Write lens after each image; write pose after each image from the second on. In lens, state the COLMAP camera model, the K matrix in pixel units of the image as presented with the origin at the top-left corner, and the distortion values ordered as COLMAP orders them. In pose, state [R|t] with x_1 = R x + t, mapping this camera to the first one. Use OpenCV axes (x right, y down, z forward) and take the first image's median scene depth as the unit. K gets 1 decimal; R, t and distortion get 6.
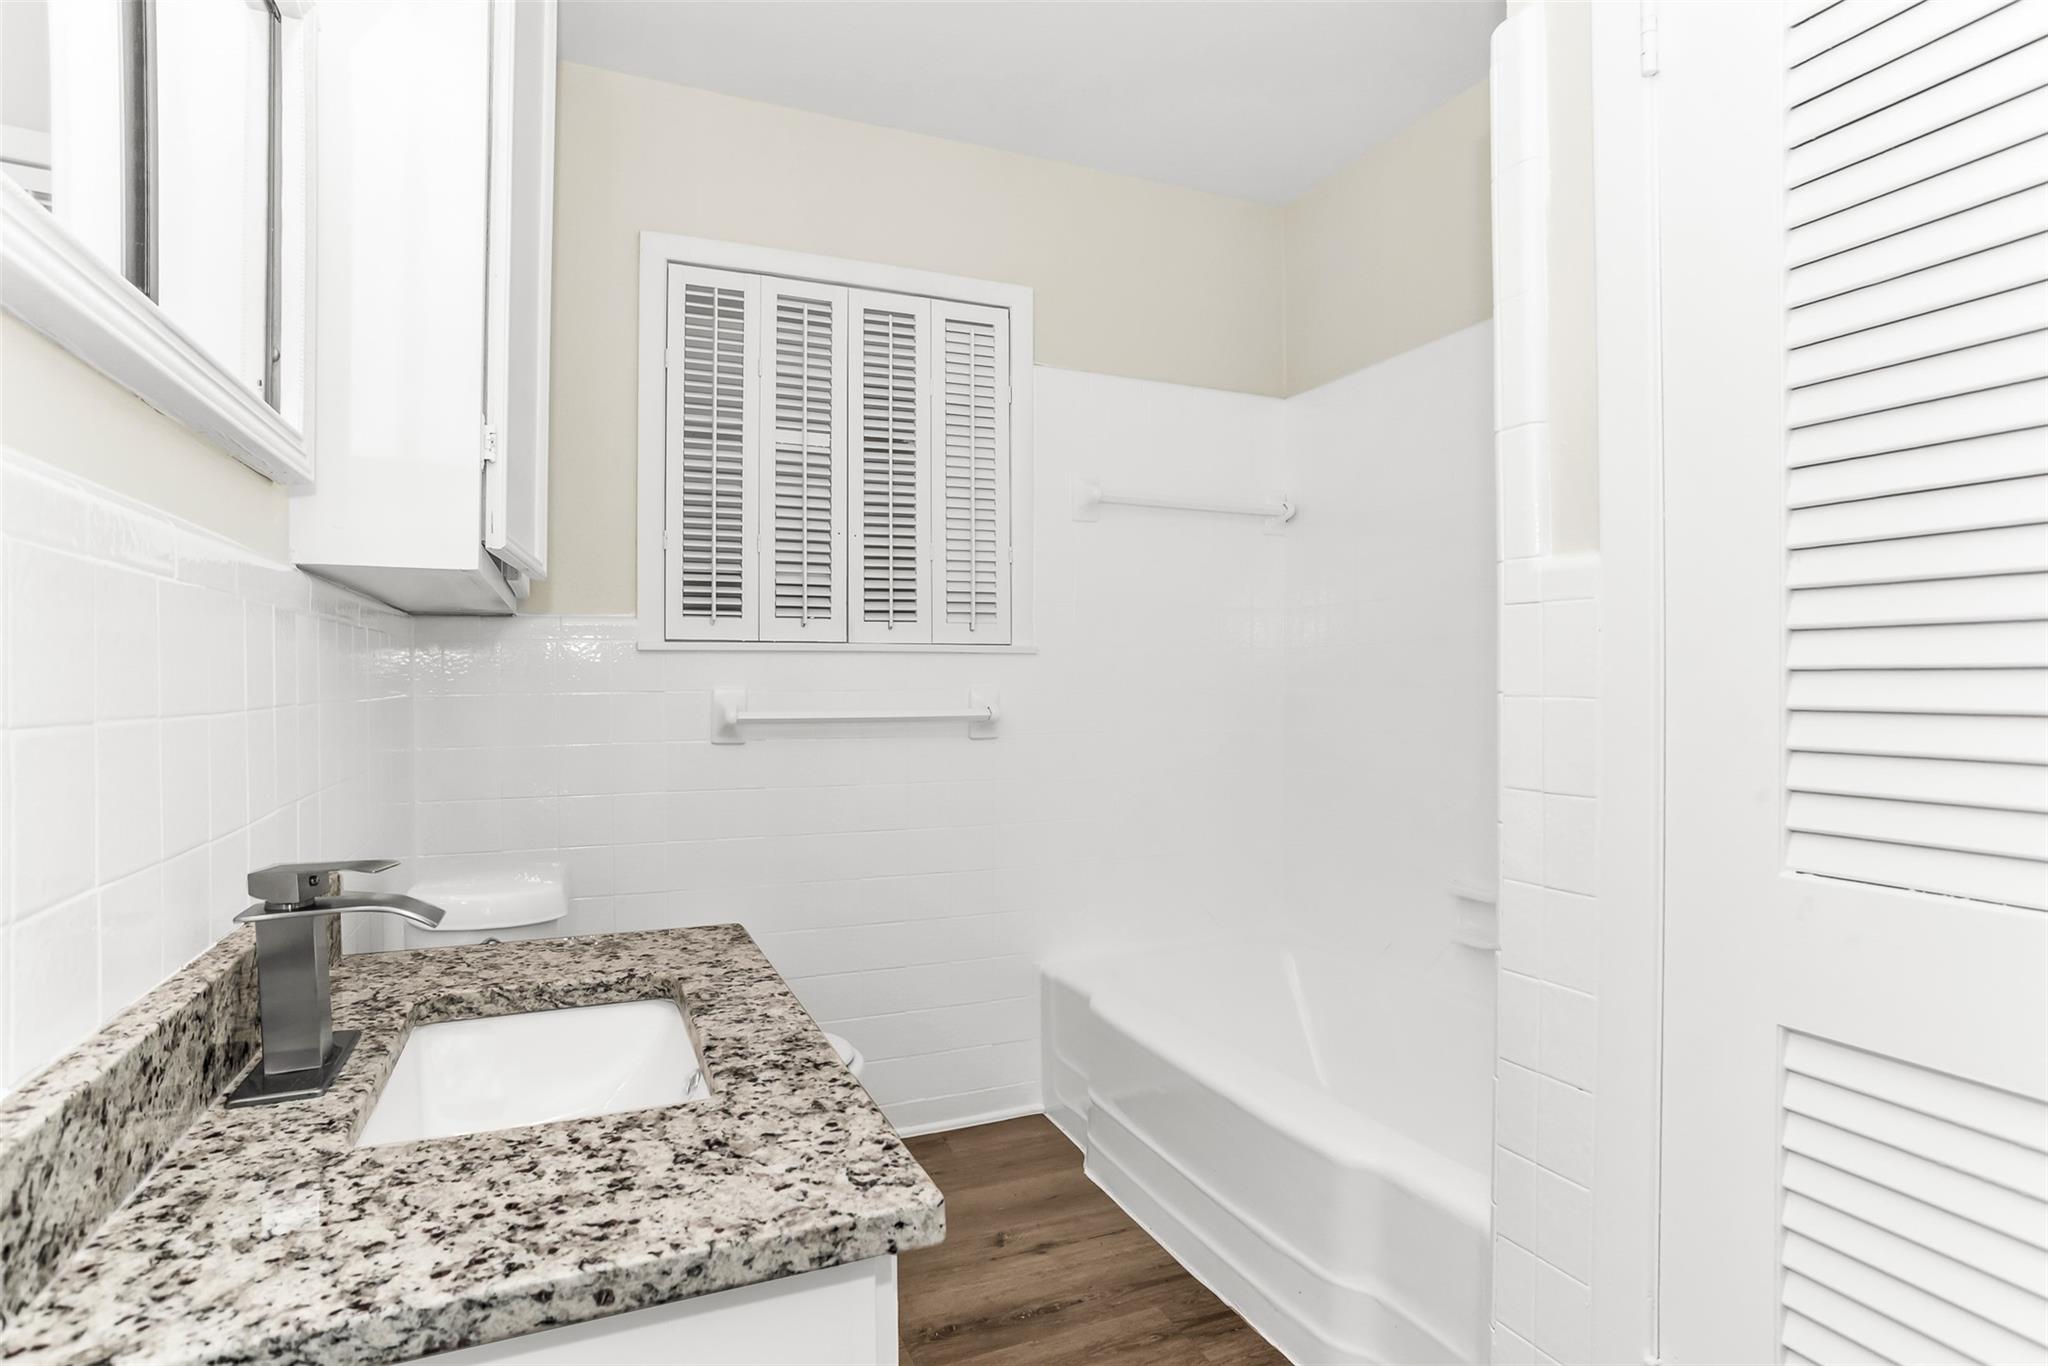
lens RADIAL K [[1056.1, 0, 1020.2], [0, 1056.1, 687.3], [0, 0, 1]] dist [-0.077557, 0.043127]
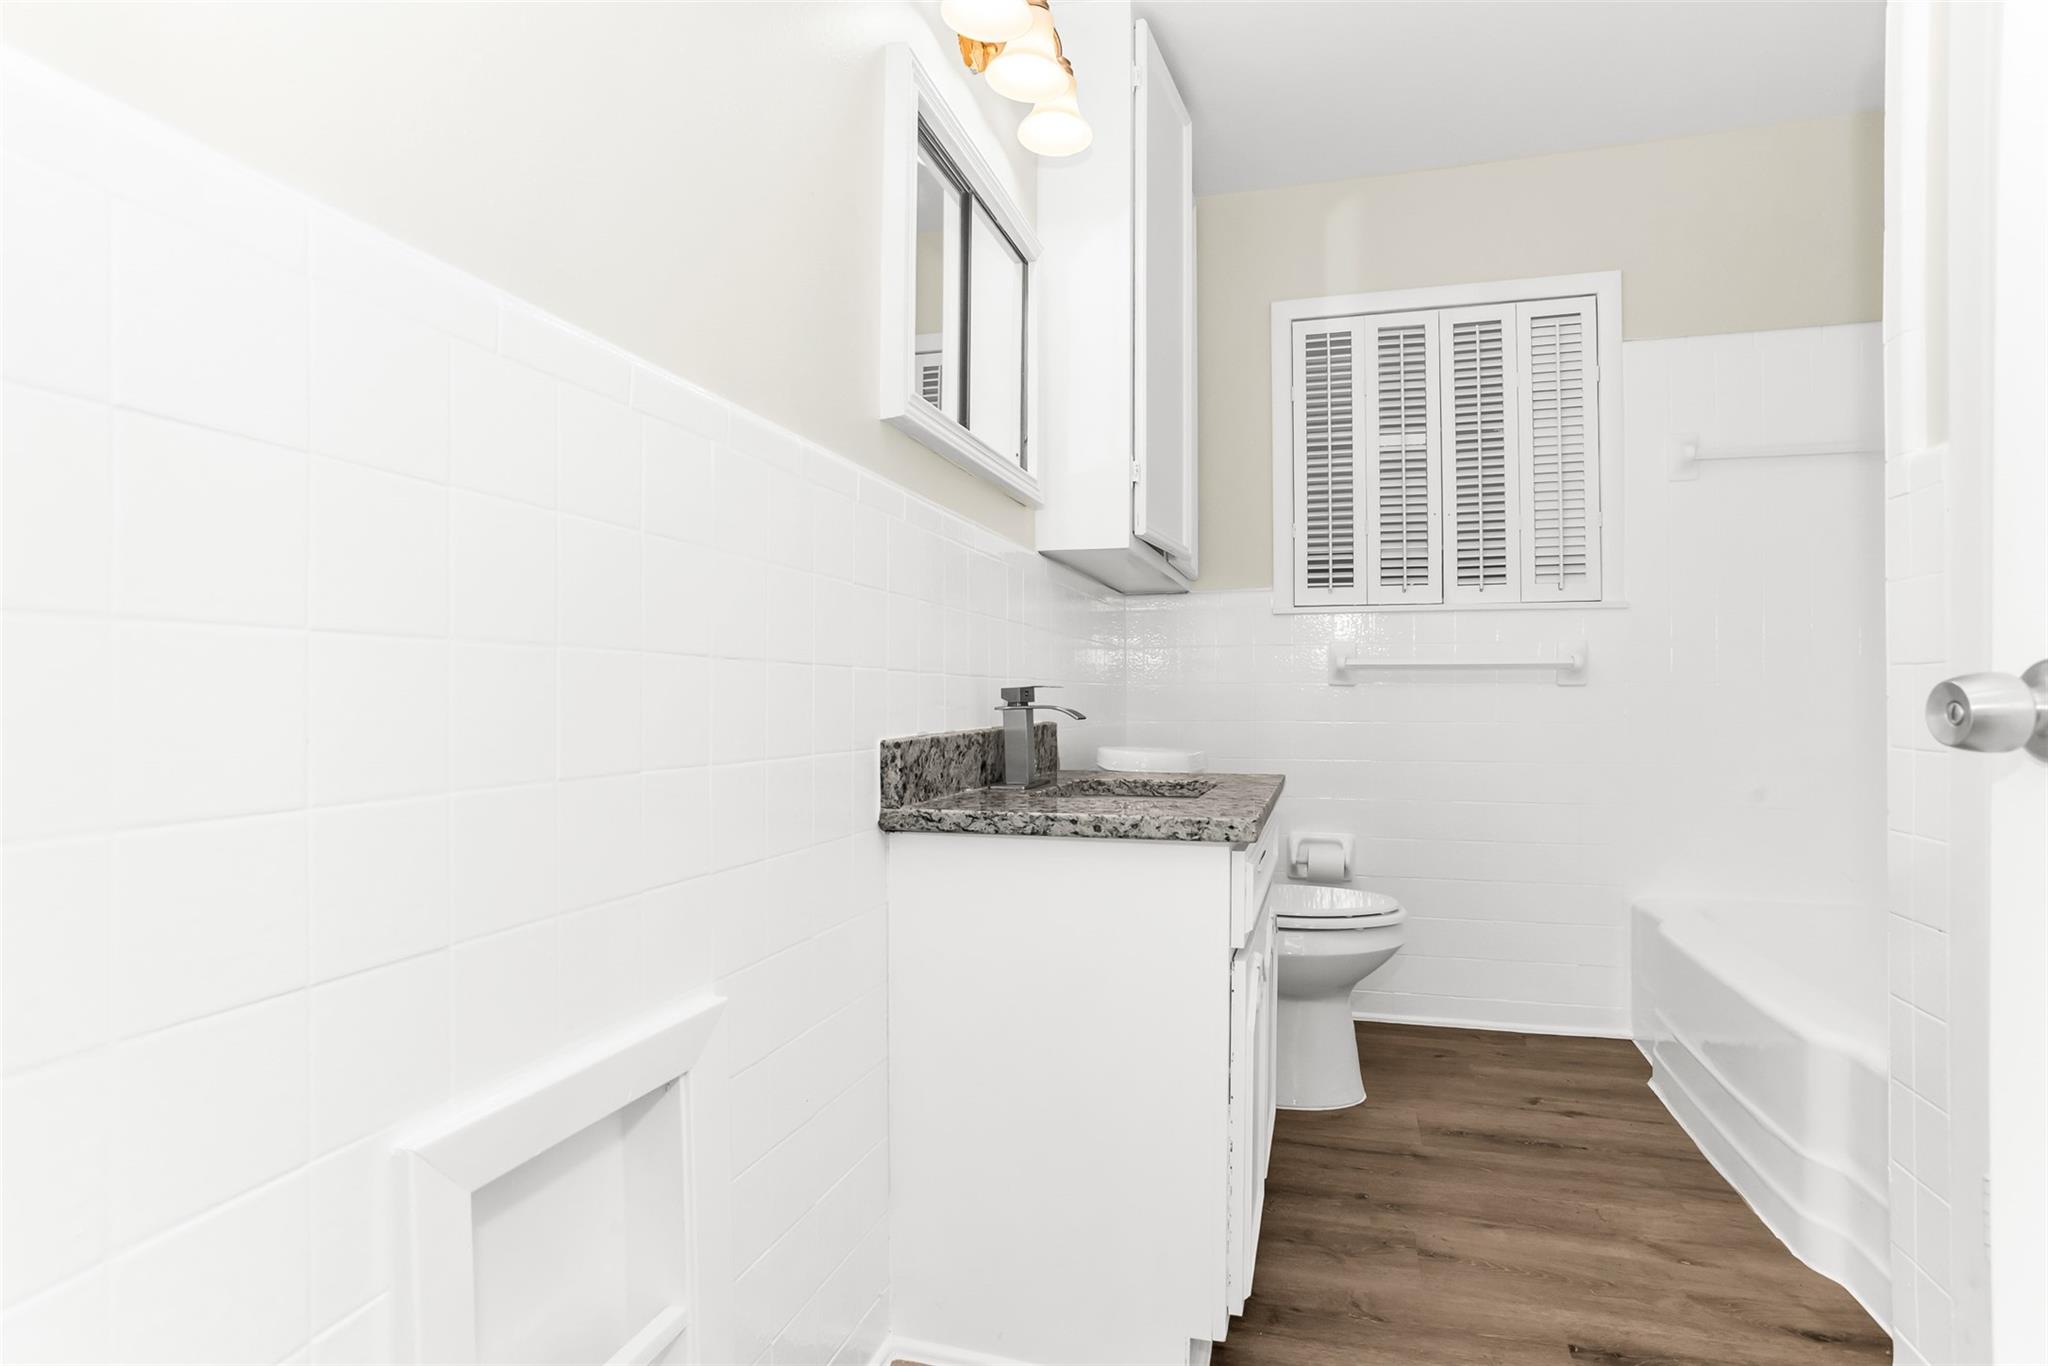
lens RADIAL K [[1056.1, 0, 1020.2], [0, 1056.1, 687.3], [0, 0, 1]] dist [-0.077557, 0.043127]
pose [[0.766277, -0.002484, -0.642506, 0.243476], [-0.007302, 0.999894, -0.012574, 0.074811], [0.642469, 0.014326, 0.766178, -0.231511]]
